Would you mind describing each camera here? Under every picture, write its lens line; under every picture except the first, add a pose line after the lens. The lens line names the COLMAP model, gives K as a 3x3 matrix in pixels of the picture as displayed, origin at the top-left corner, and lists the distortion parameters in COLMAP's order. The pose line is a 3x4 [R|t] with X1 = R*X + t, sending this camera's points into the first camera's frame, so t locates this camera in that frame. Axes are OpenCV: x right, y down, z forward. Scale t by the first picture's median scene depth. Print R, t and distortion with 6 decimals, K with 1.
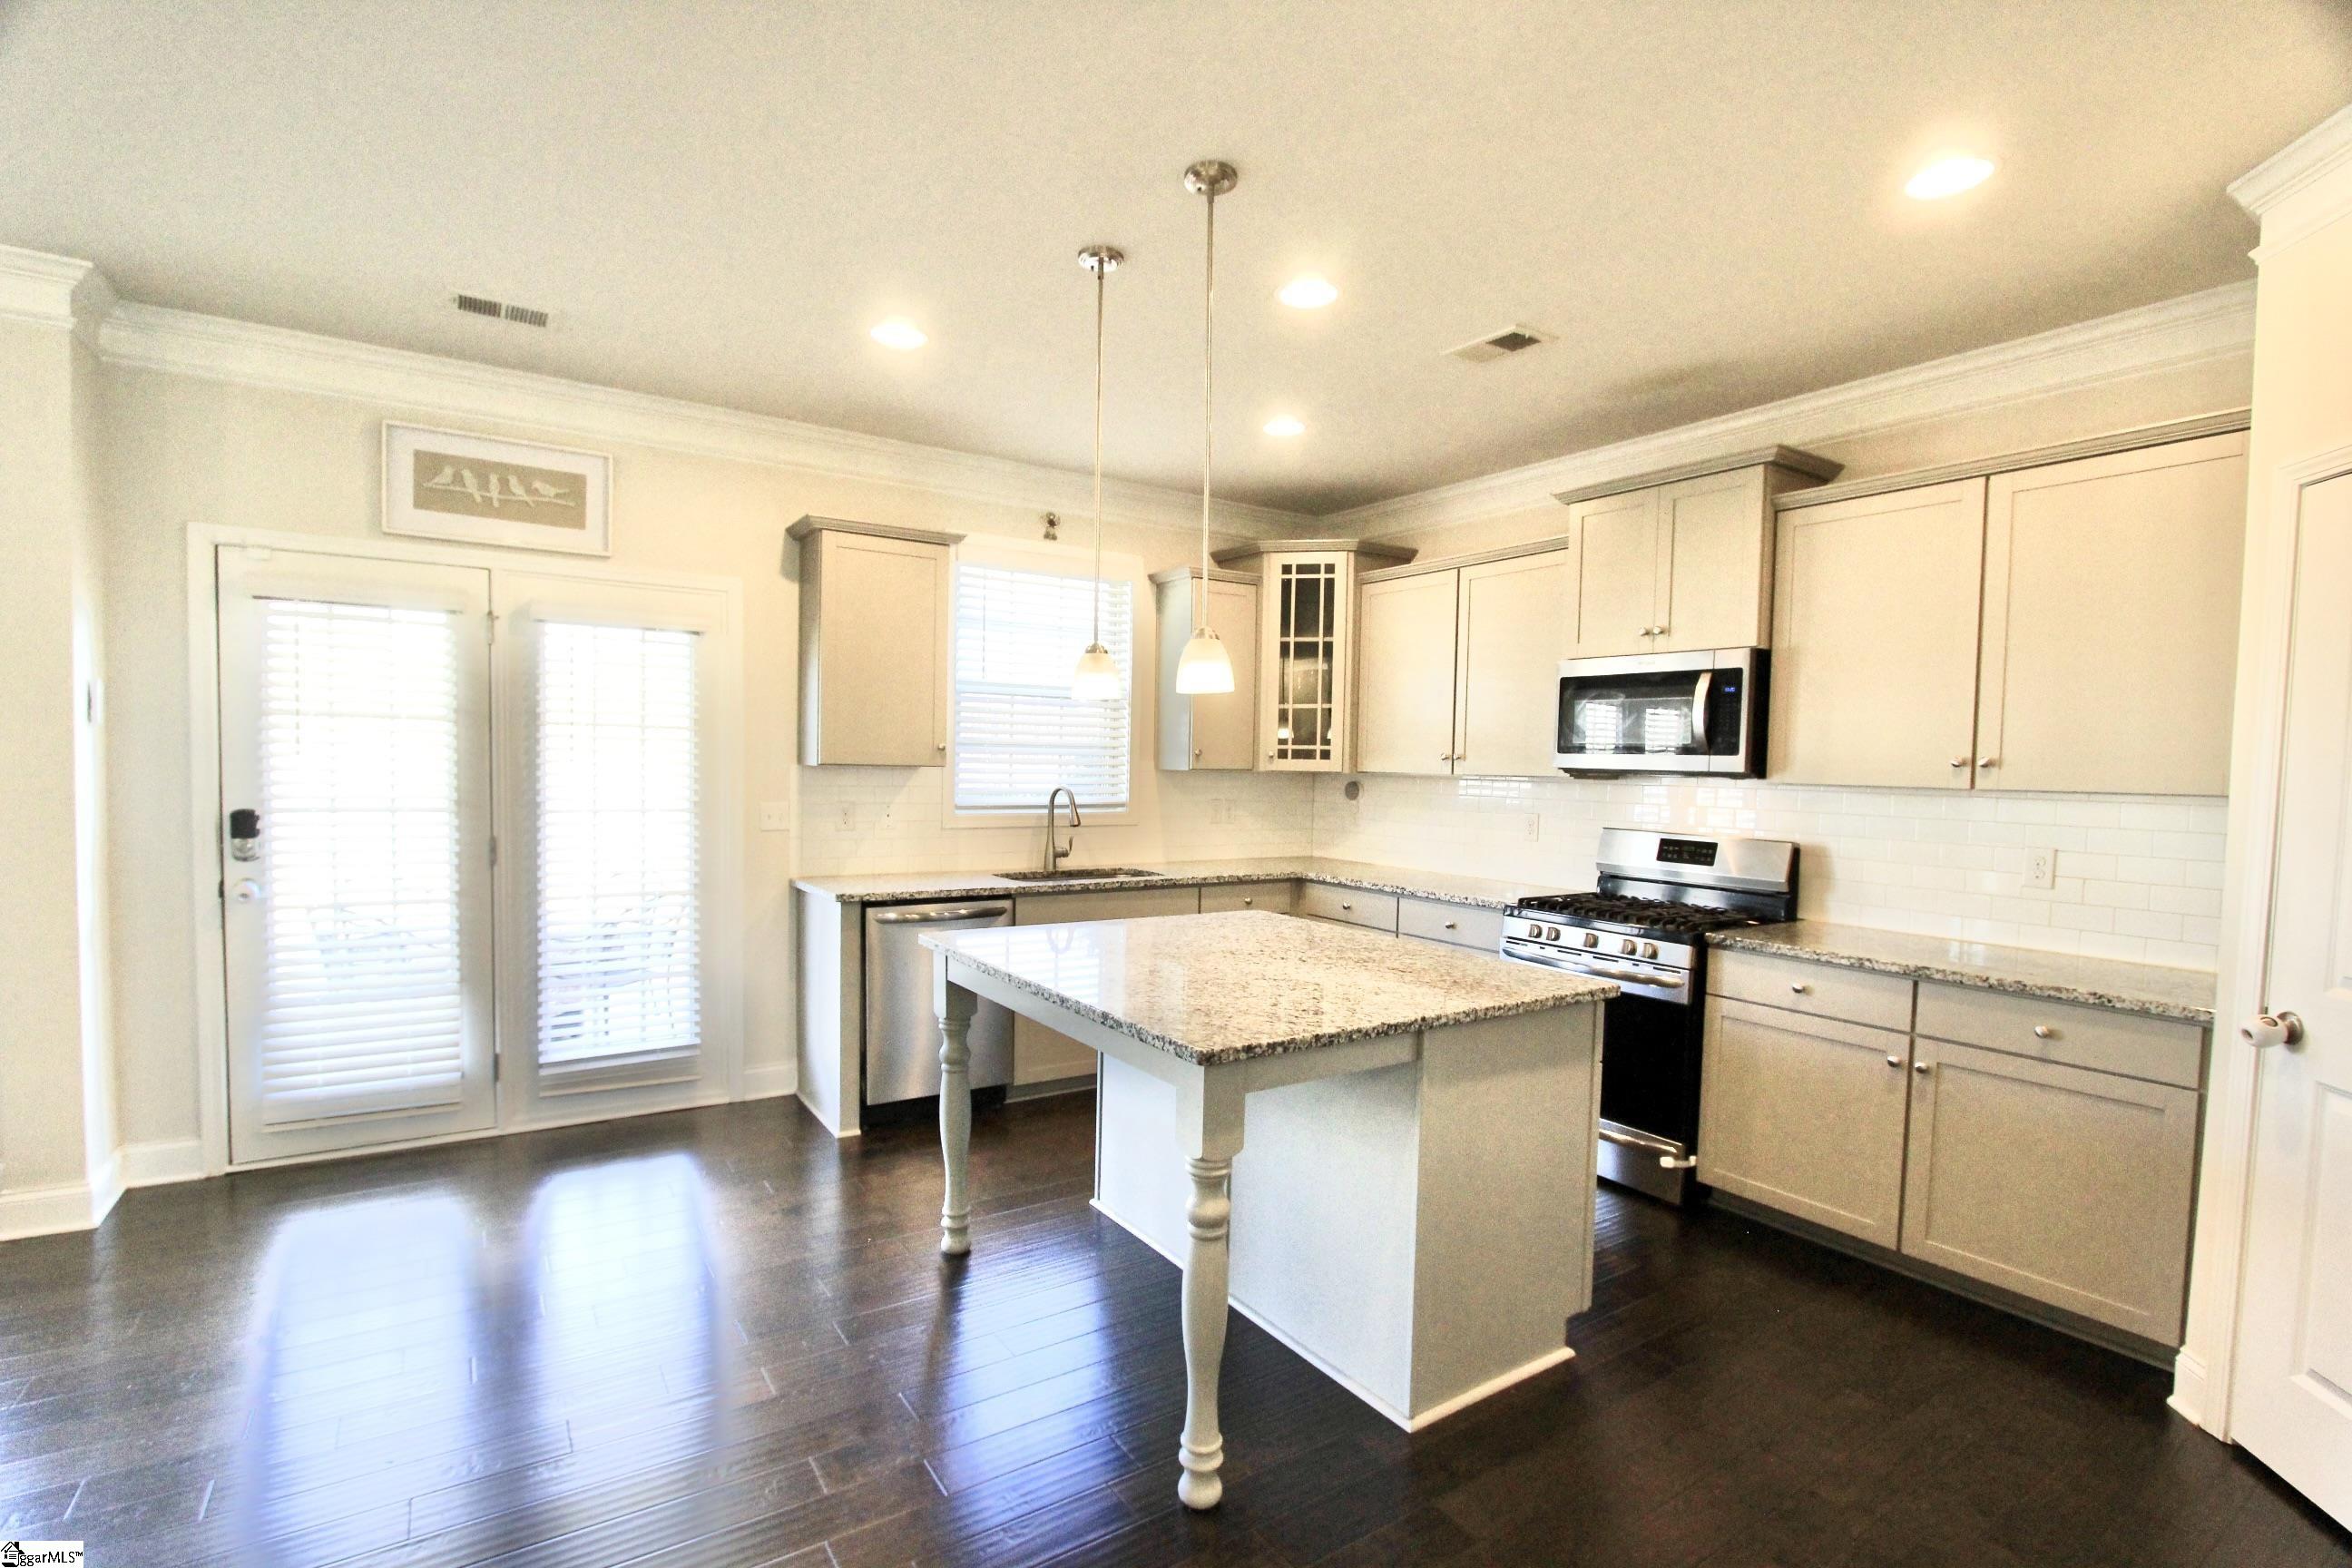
lens RADIAL K [[1083.0, 0, 1176.5], [0, 1083.0, 809.1], [0, 0, 1]] dist [-0.025613, 0.001638]
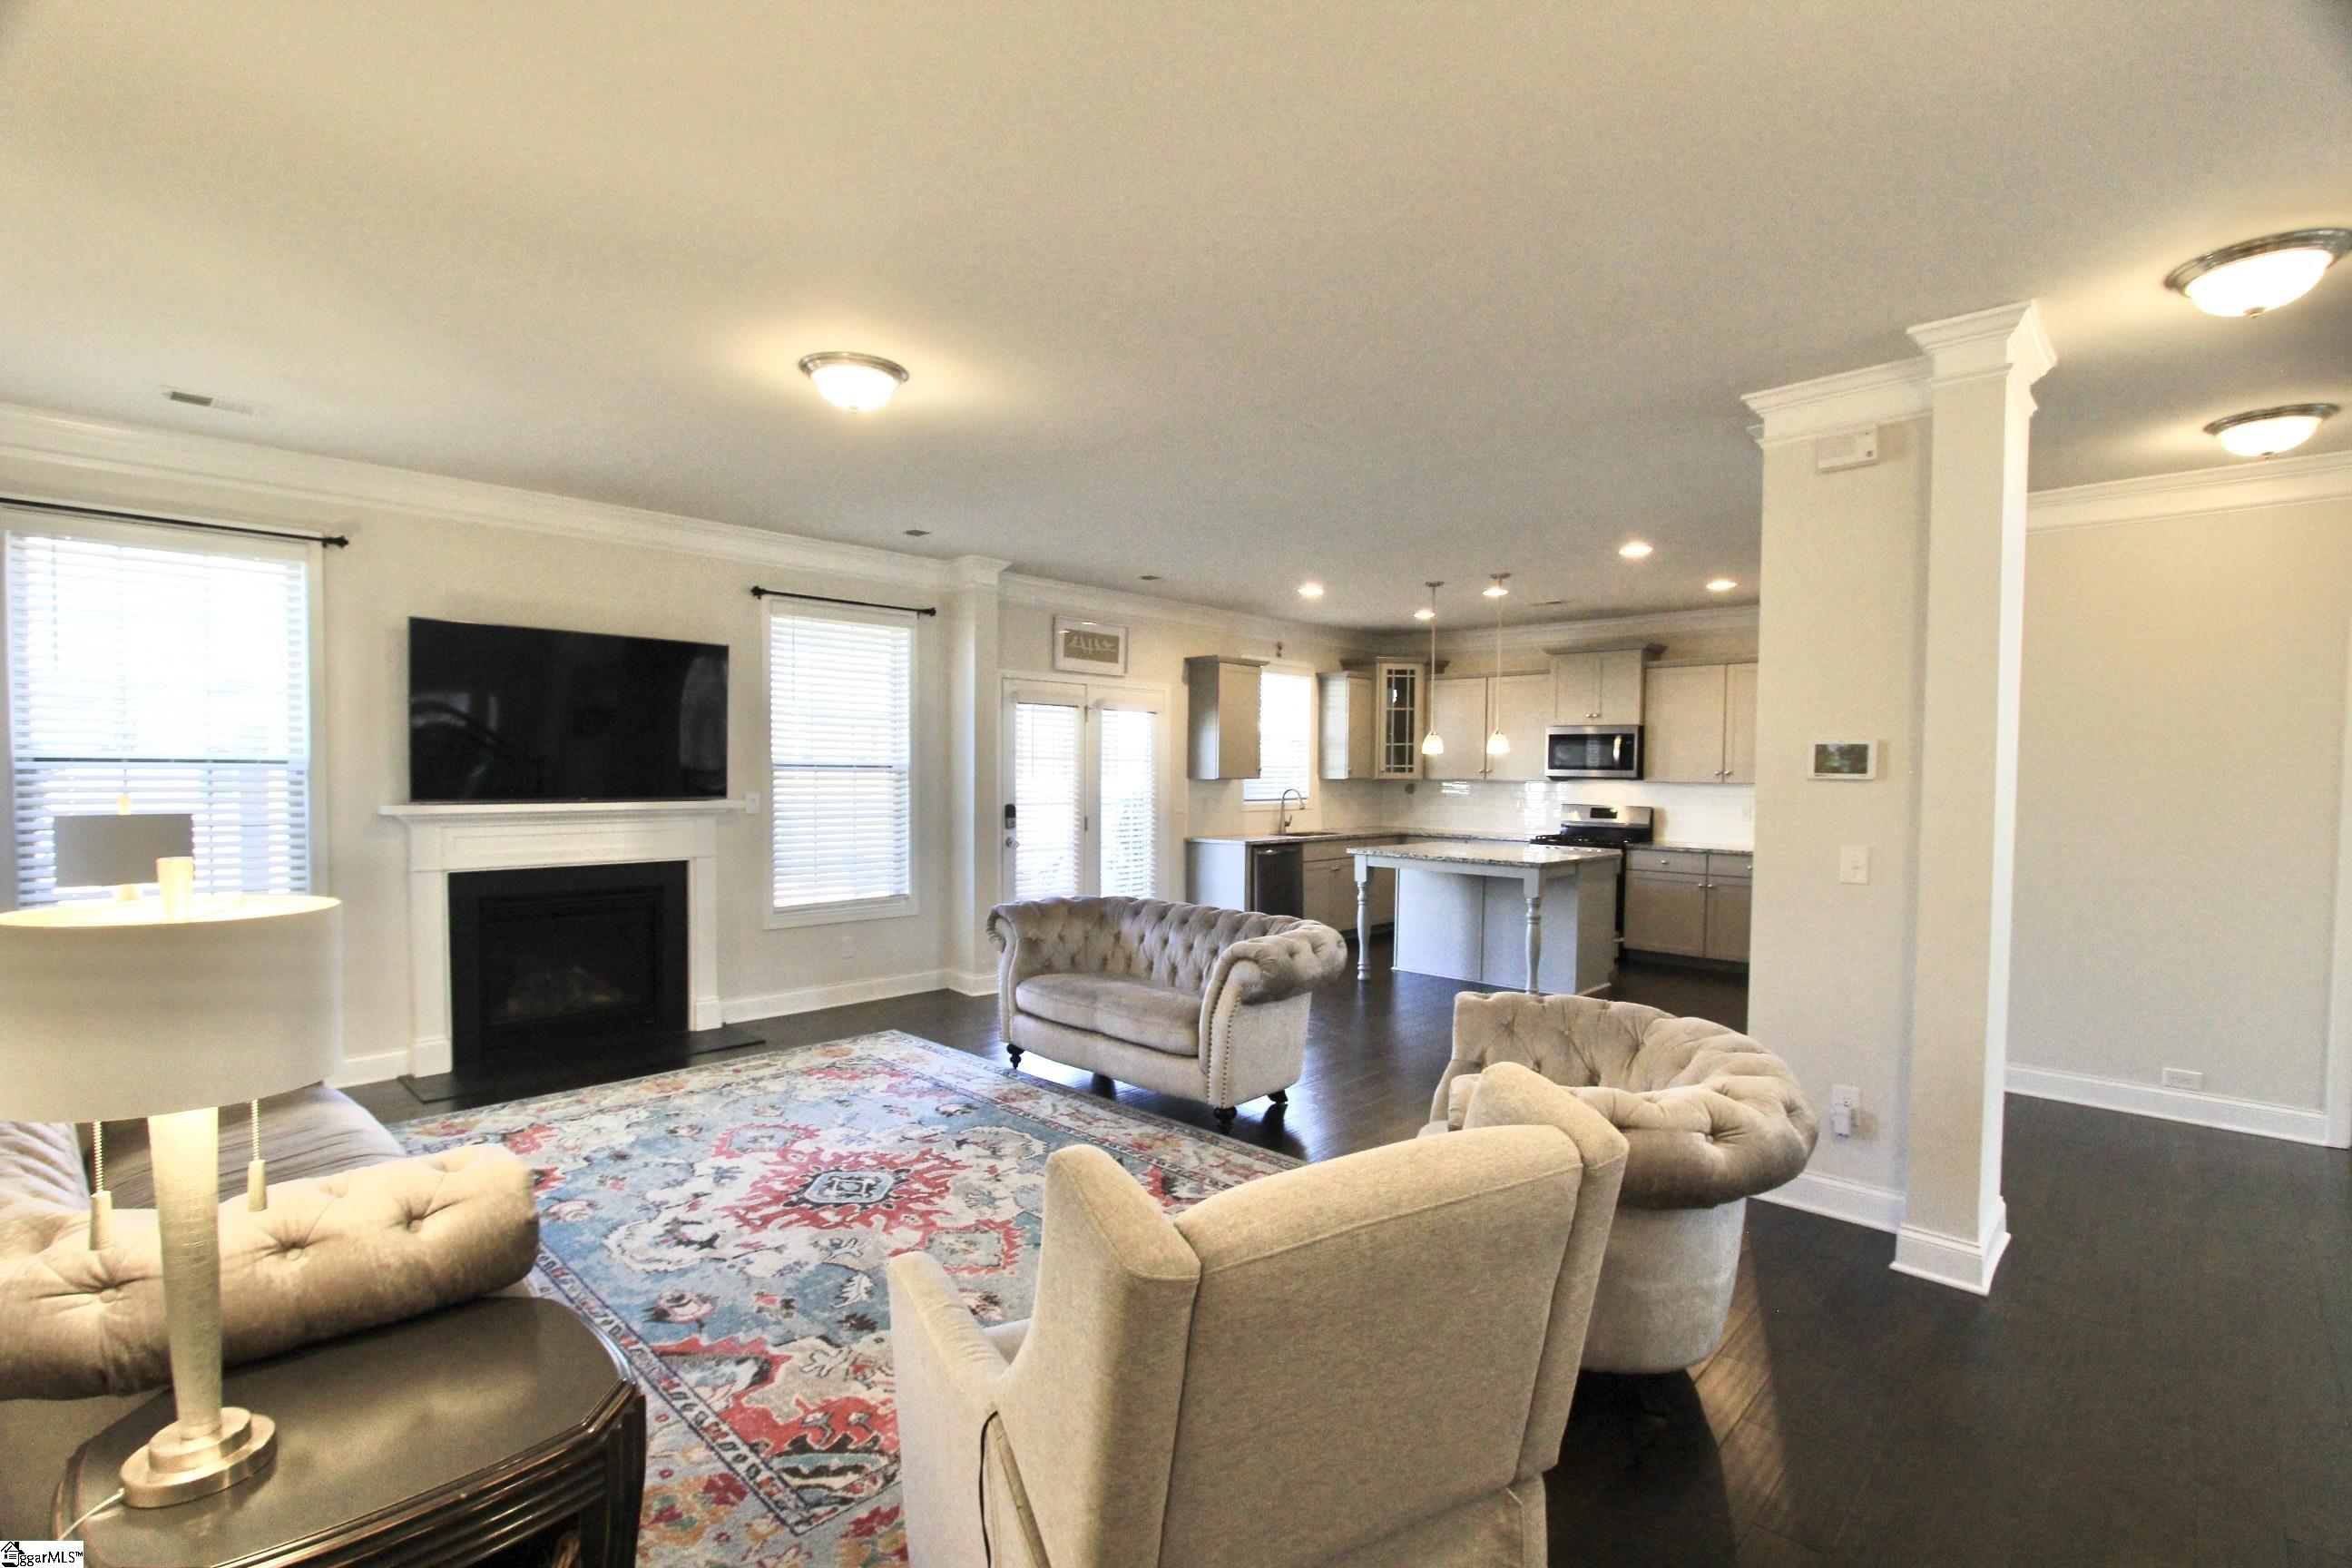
lens RADIAL K [[1083.0, 0, 1176.5], [0, 1083.0, 809.1], [0, 0, 1]] dist [-0.025613, 0.001638]
pose [[0.976061, -0.018372, 0.216720, -0.867819], [0.019257, 0.999813, -0.001968, 0.018716], [-0.216644, 0.006095, 0.976232, -0.982090]]
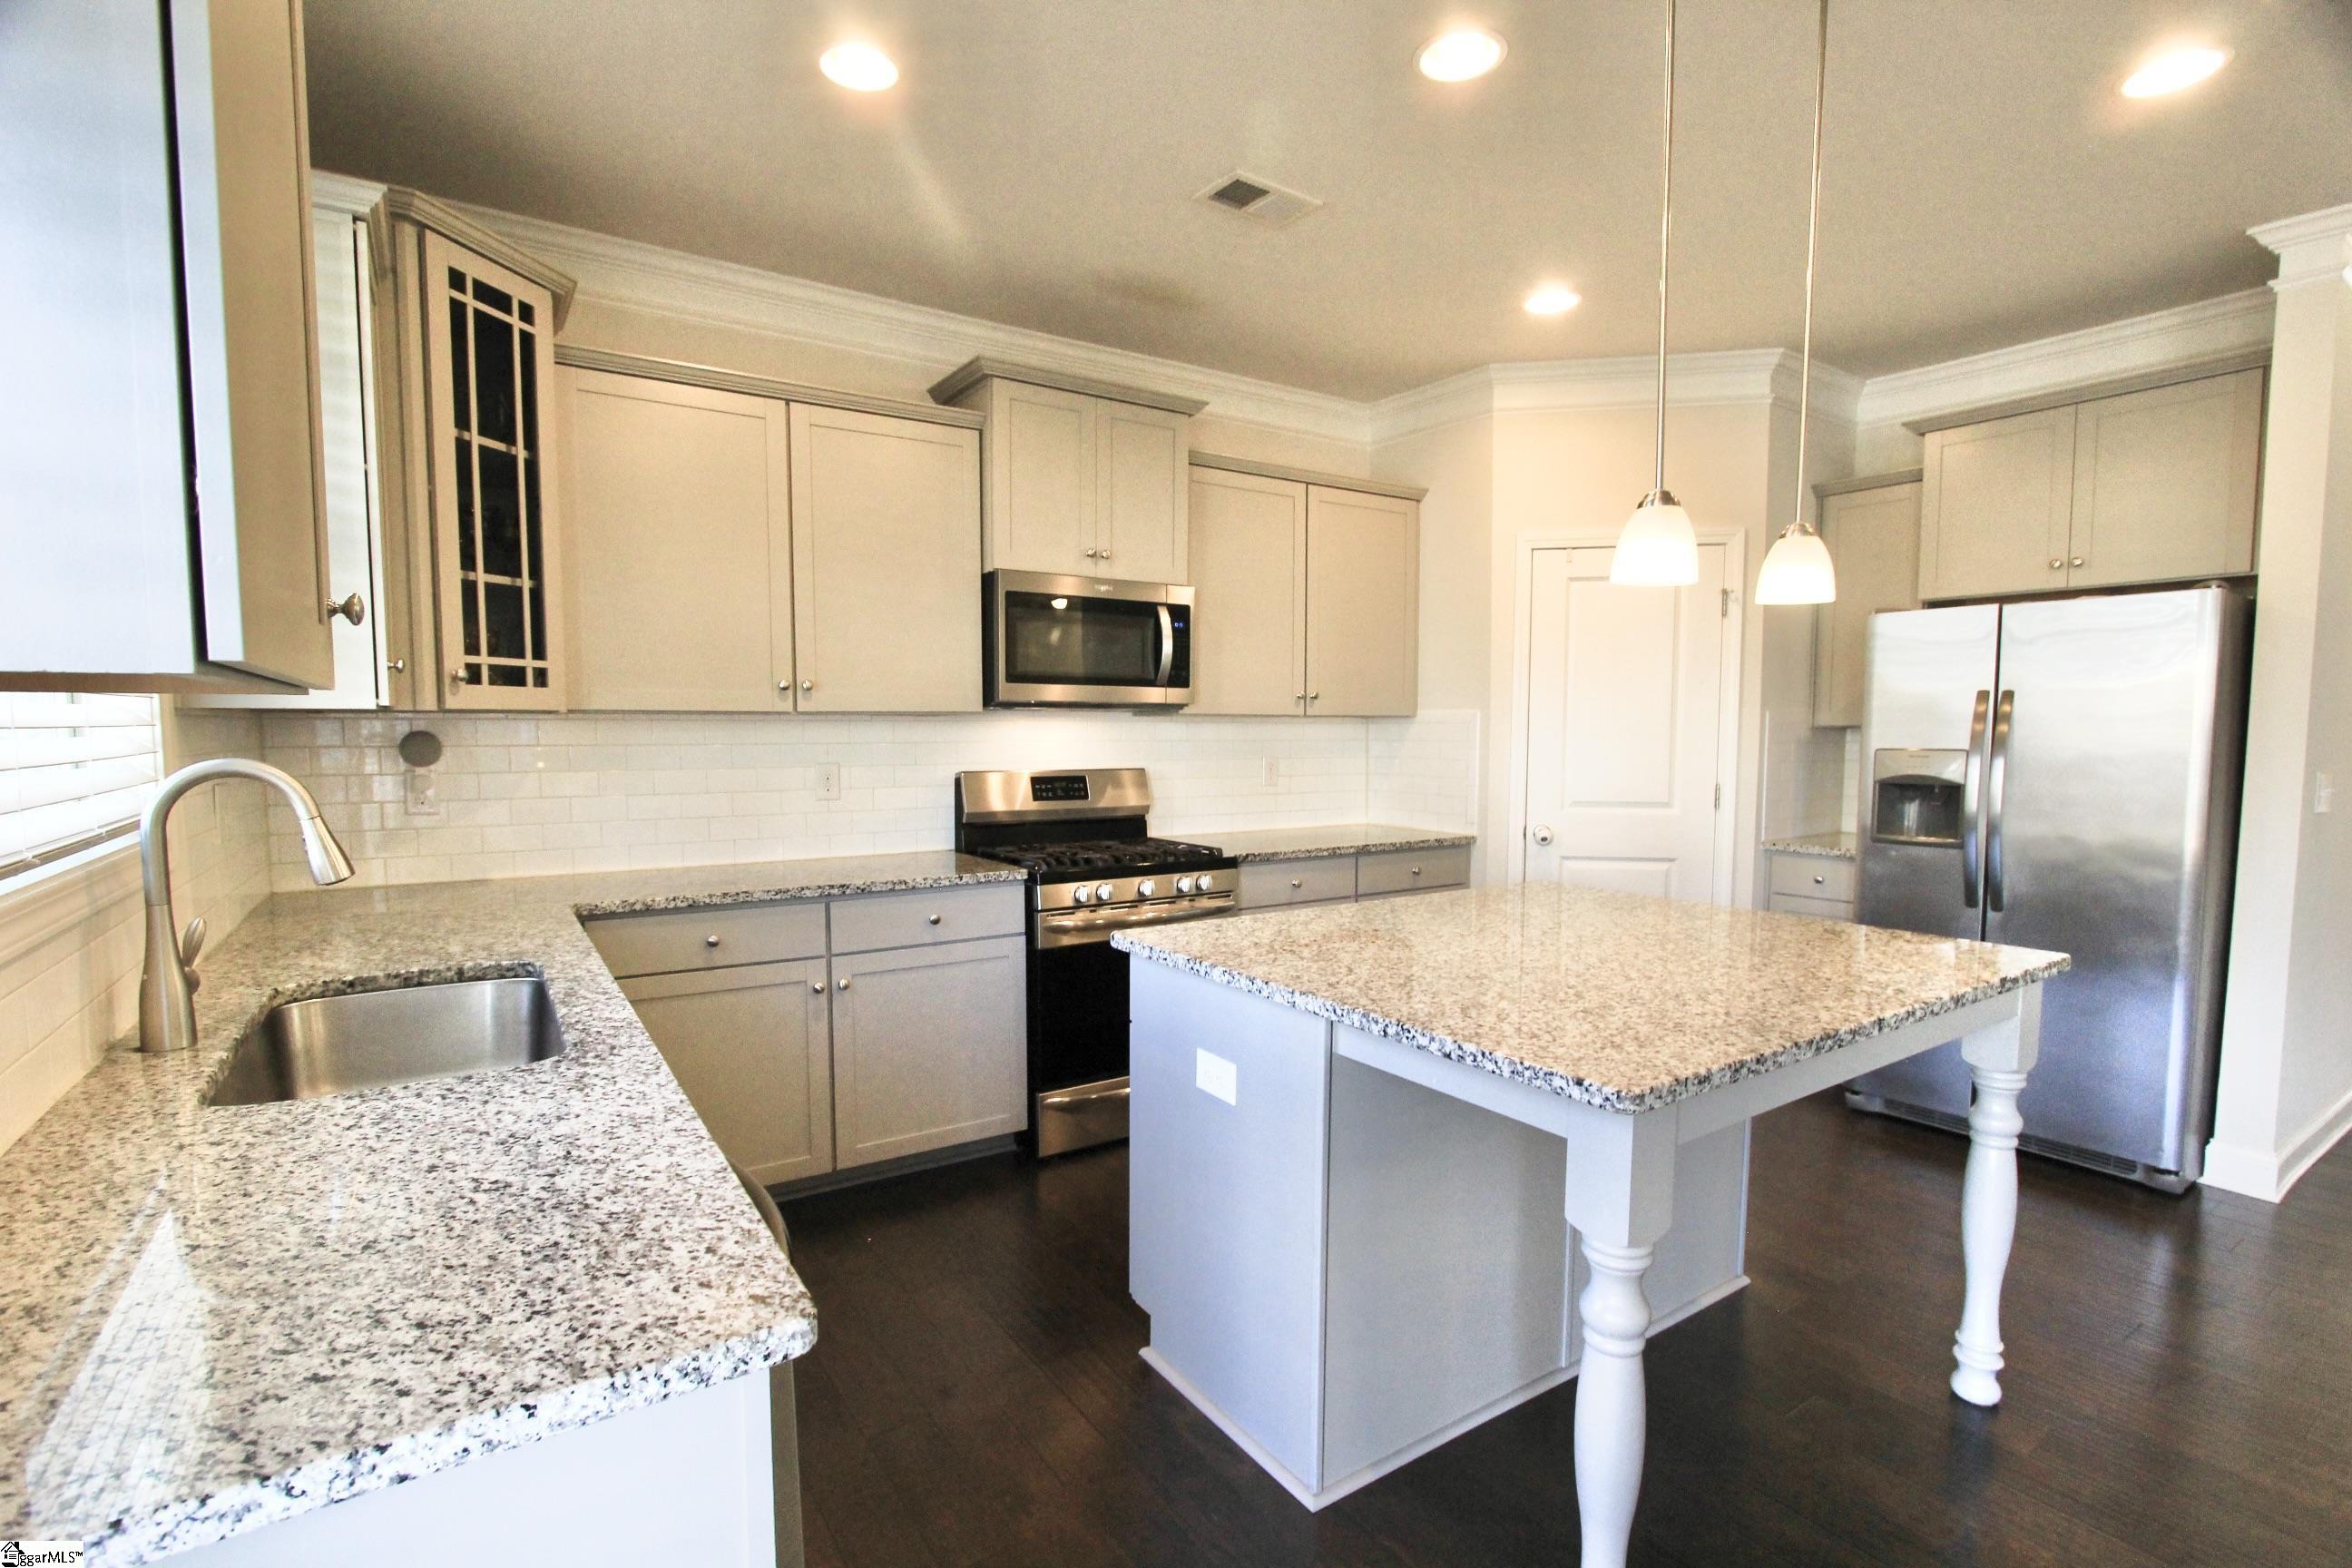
lens RADIAL K [[1081.6, 0, 1165.6], [0, 1081.6, 805.5], [0, 0, 1]] dist [-0.018277, -0.000159]
pose [[0.002037, -0.093474, 0.995620, -0.488267], [0.043930, 0.994669, 0.093295, -0.030804], [-0.999033, 0.043548, 0.006132, 0.894166]]
